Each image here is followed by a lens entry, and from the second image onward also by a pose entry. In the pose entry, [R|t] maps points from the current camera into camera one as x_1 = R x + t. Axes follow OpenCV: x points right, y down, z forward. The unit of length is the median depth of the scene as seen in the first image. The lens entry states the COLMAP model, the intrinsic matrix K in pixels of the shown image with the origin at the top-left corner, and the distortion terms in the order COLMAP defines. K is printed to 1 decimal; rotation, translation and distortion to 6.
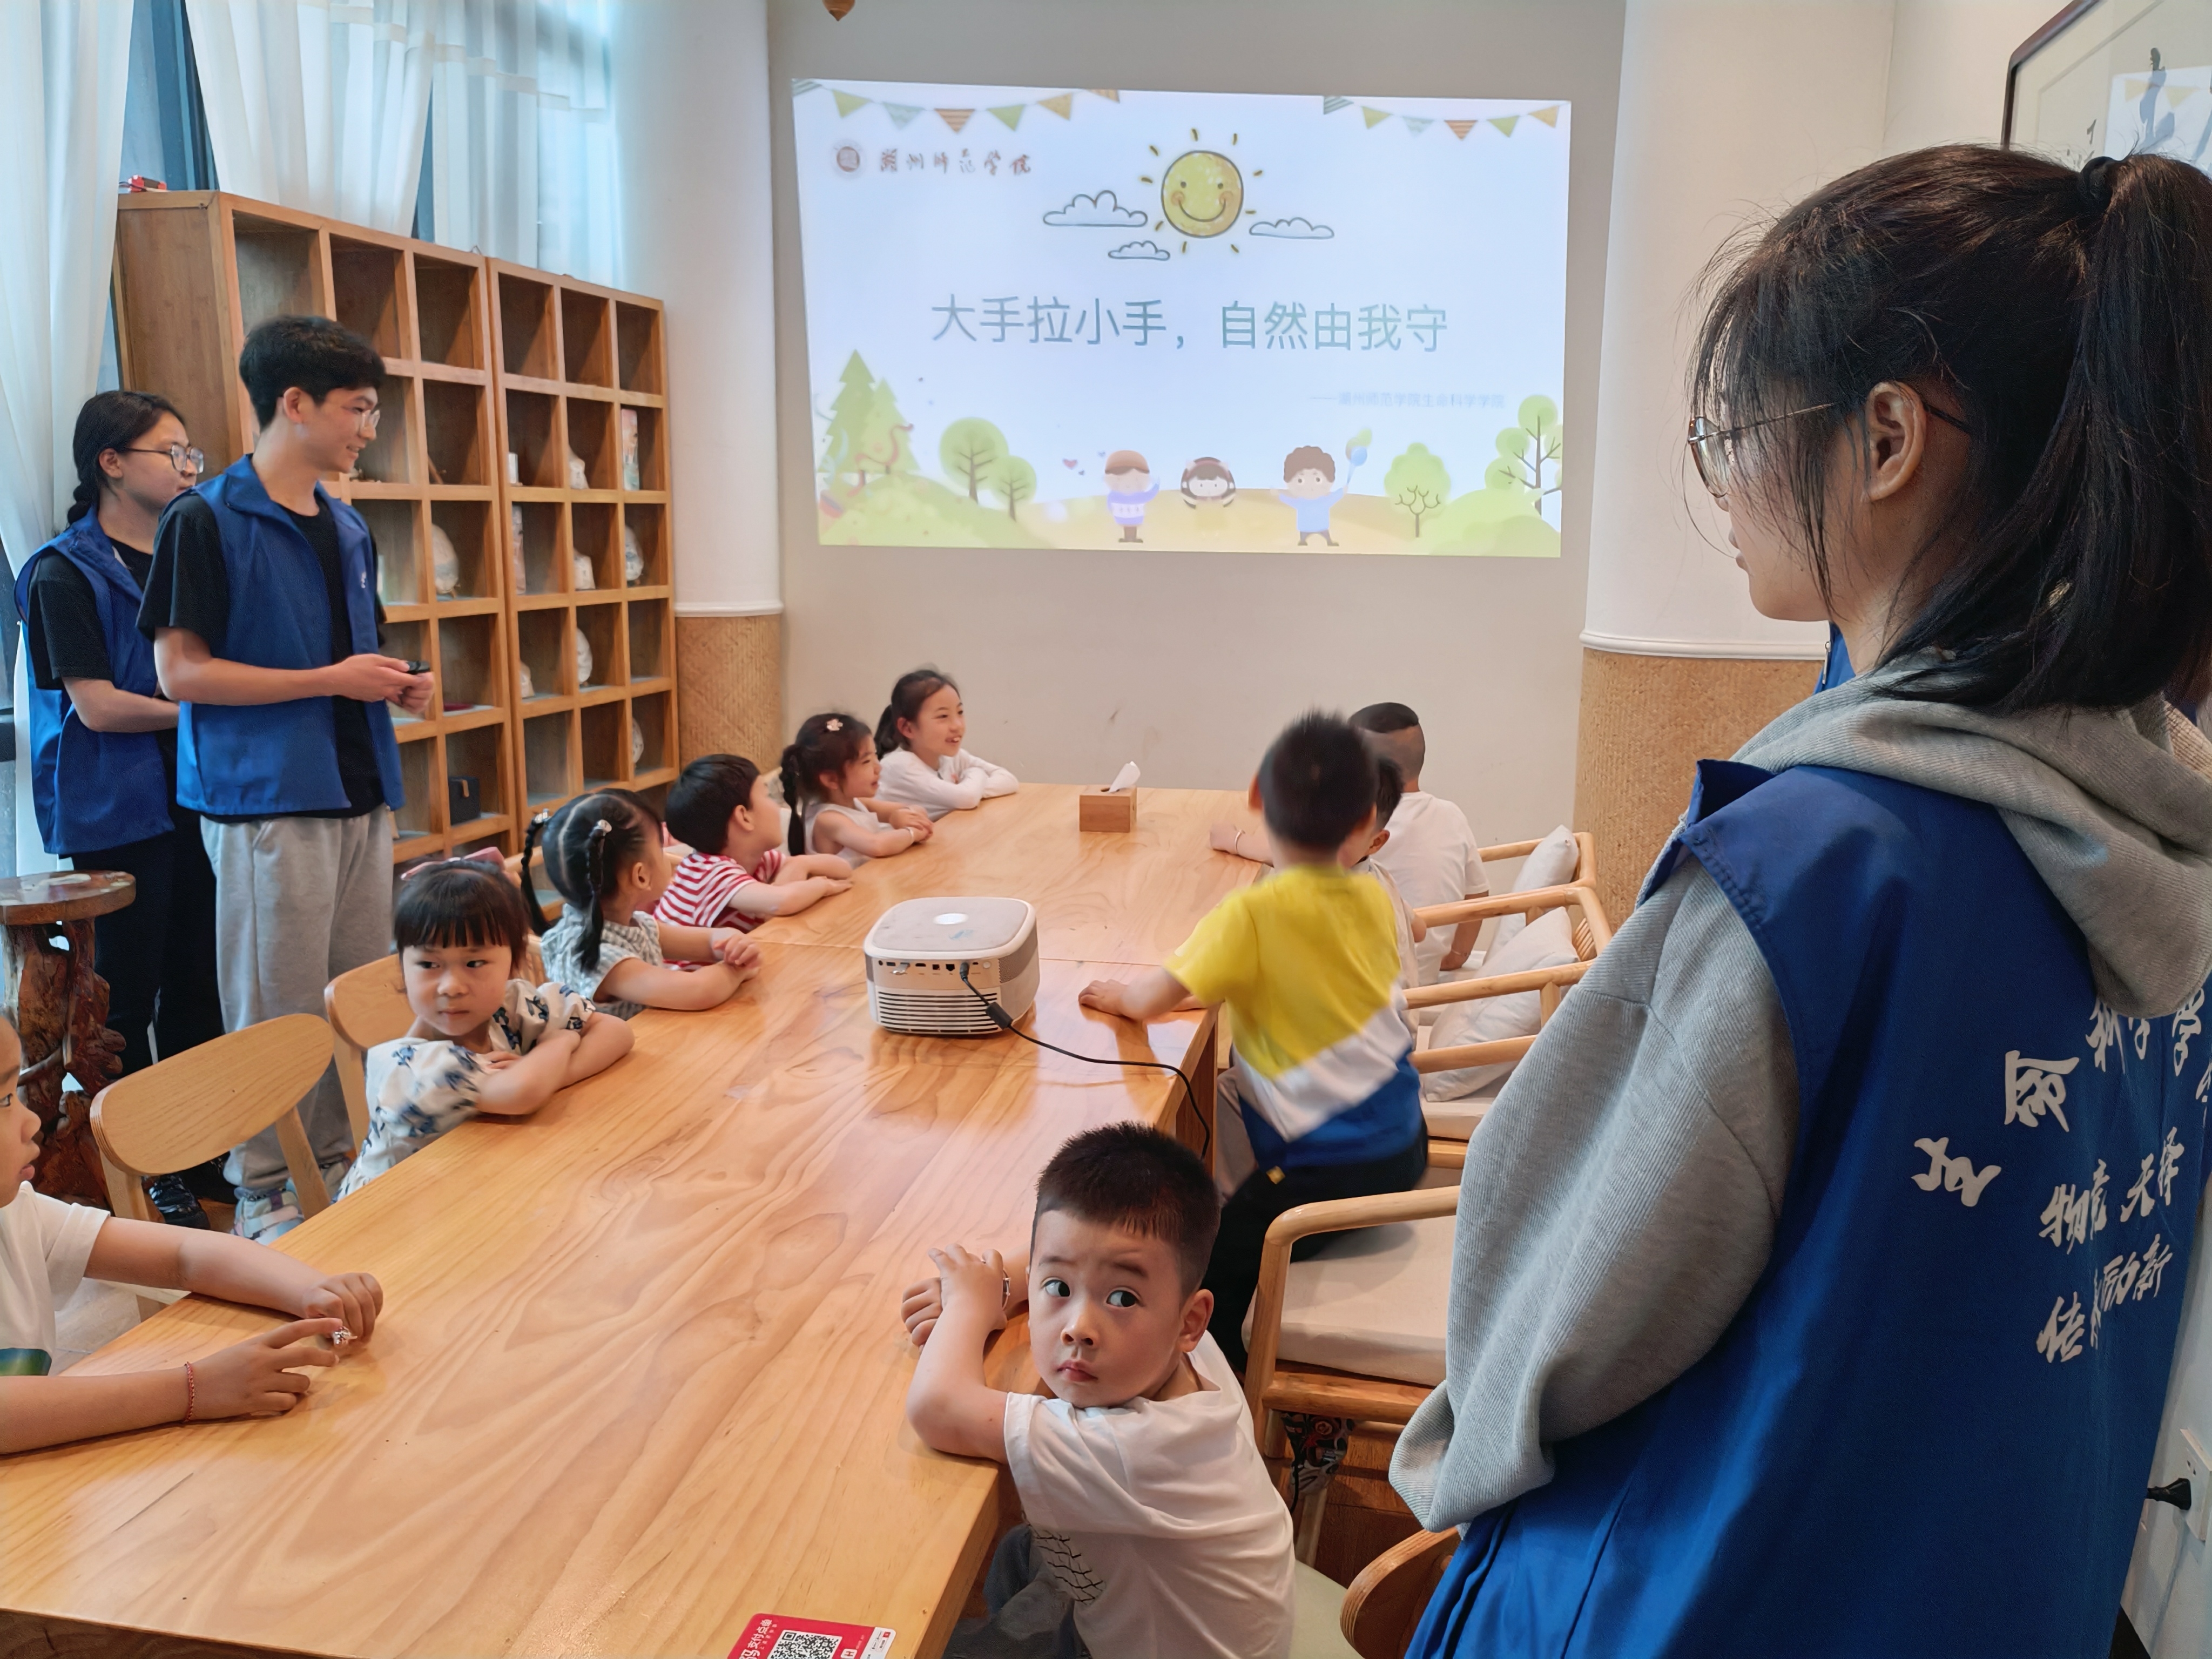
lens RADIAL K [[1726.0, 0, 1095.2], [0, 1726.0, 828.6], [0, 0, 1]] dist [0.038135, 0.002414]
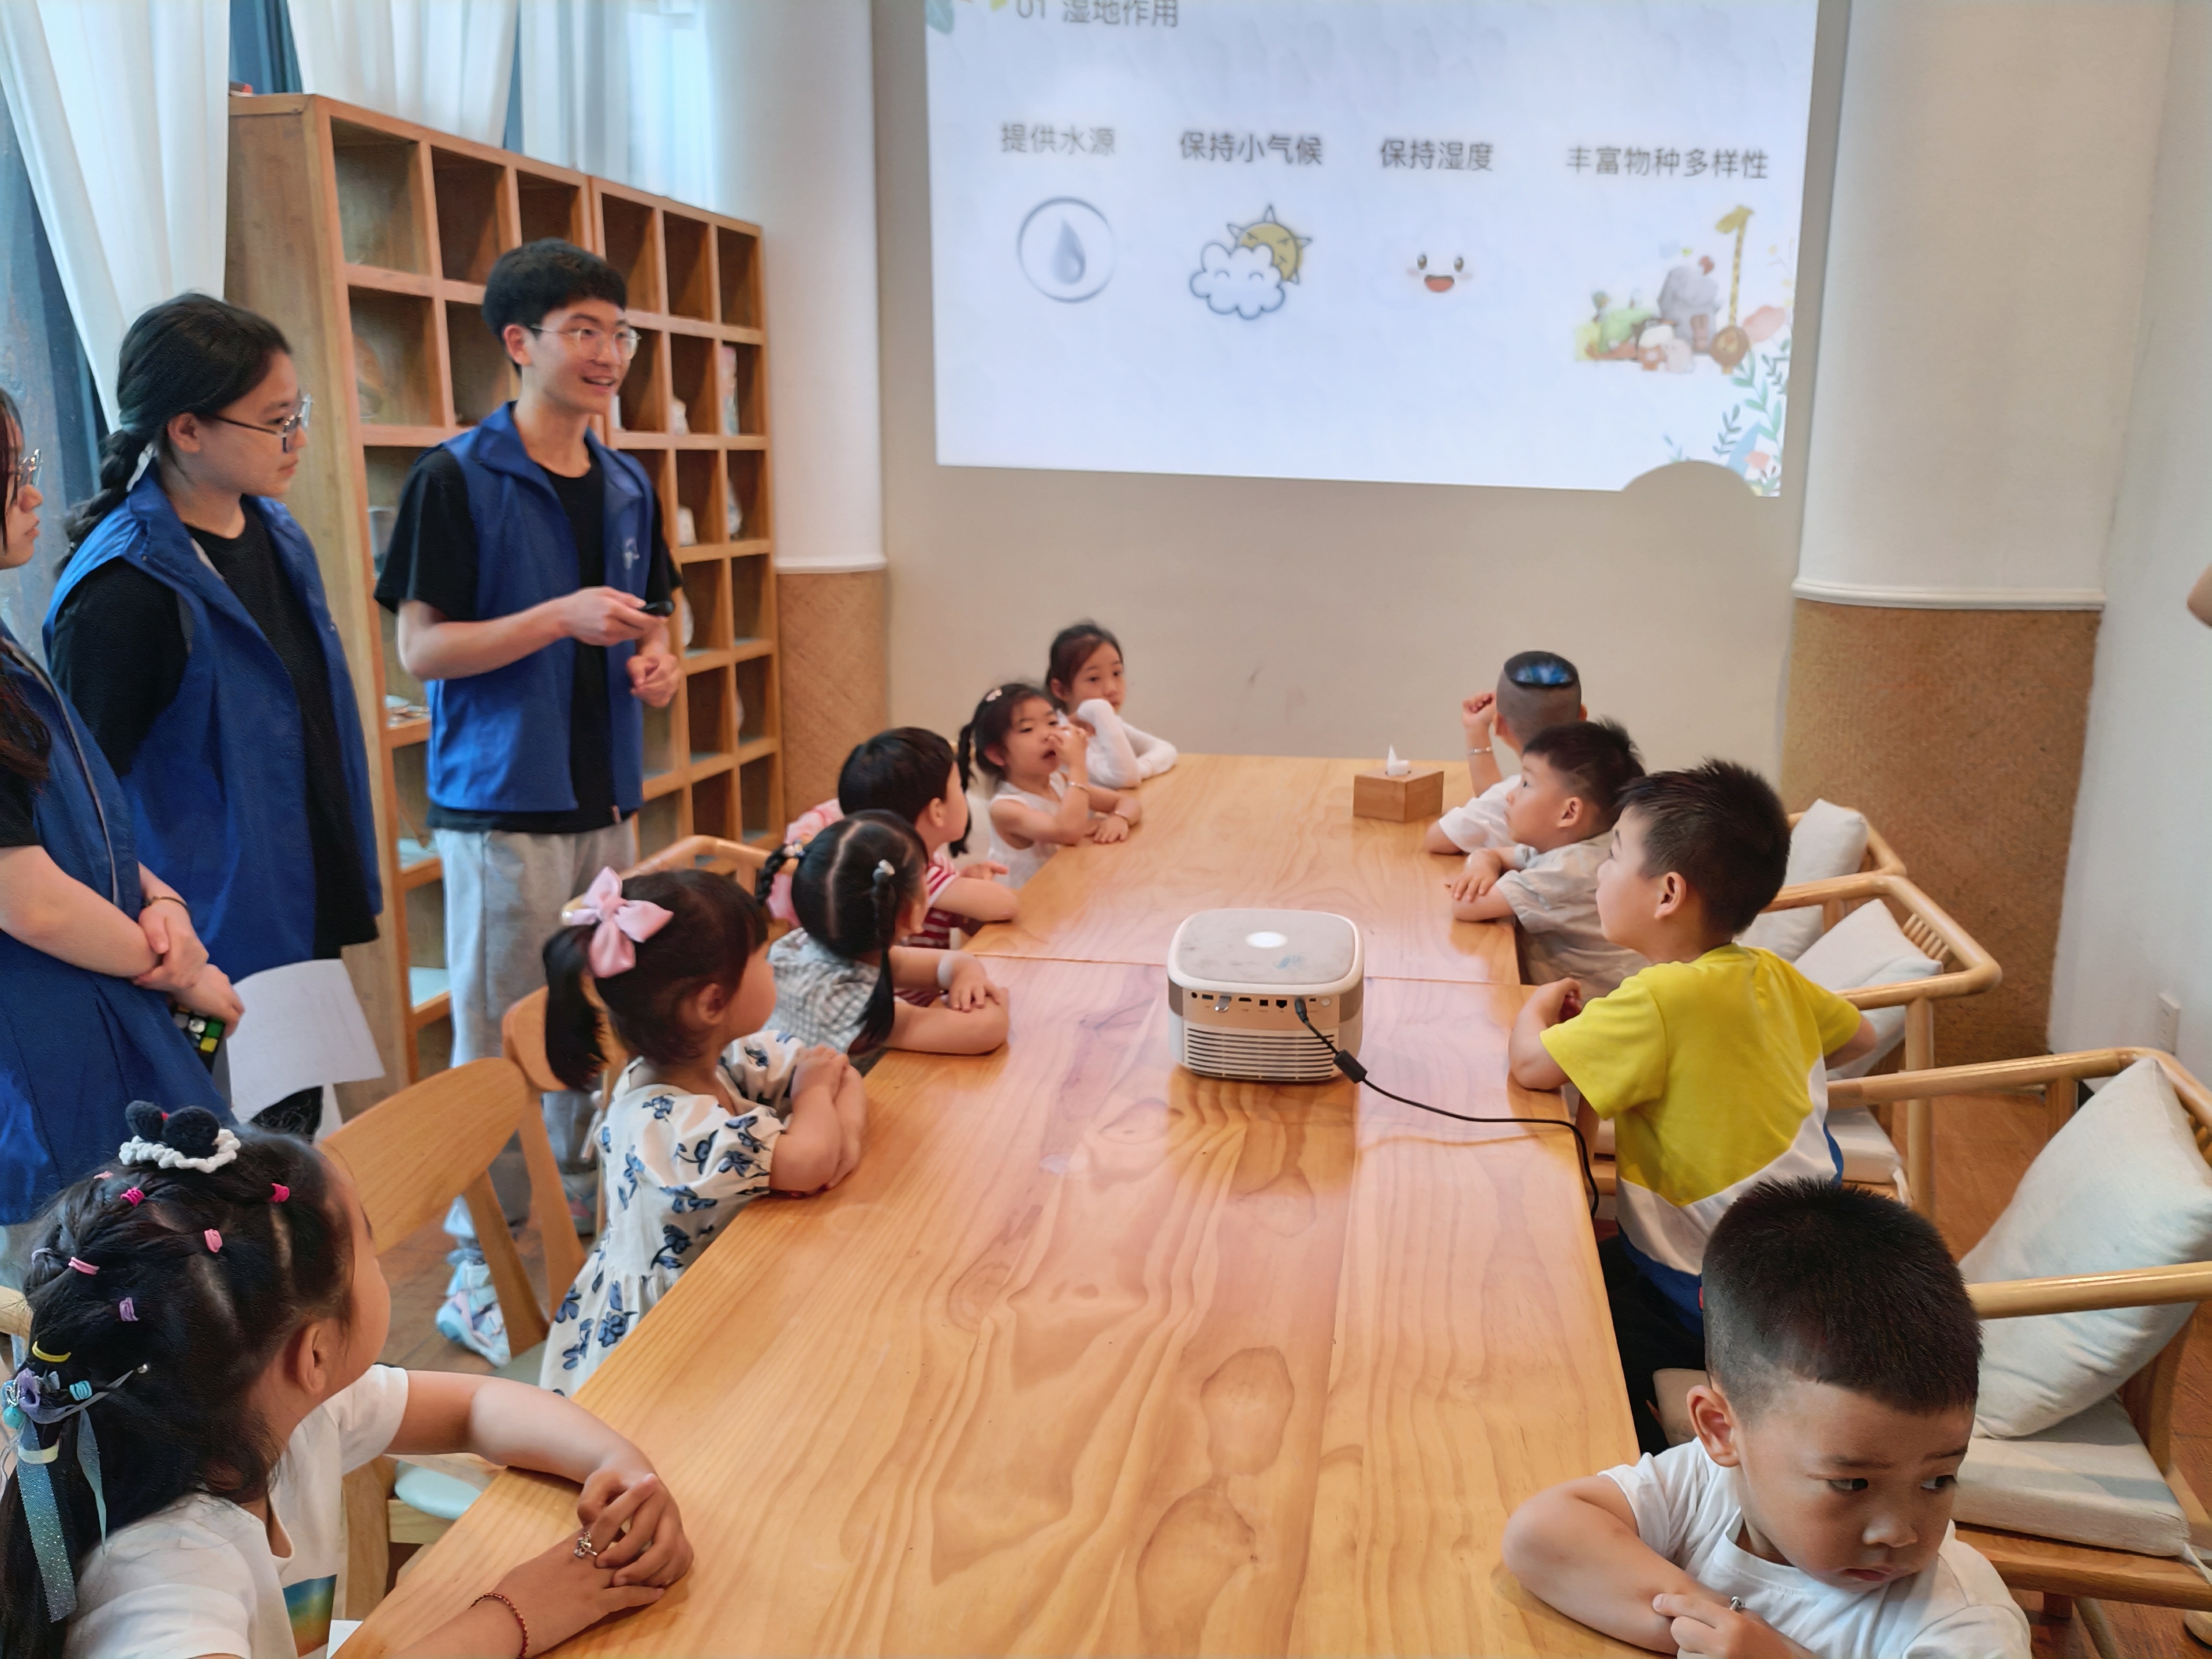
lens RADIAL K [[1726.0, 0, 1115.0], [0, 1726.0, 830.7], [0, 0, 1]] dist [0.038135, 0.002414]
pose [[0.999860, -0.011839, 0.011860, -0.085433], [0.011439, 0.999380, 0.033296, -0.015903], [-0.012246, -0.033156, 0.999375, 0.082063]]
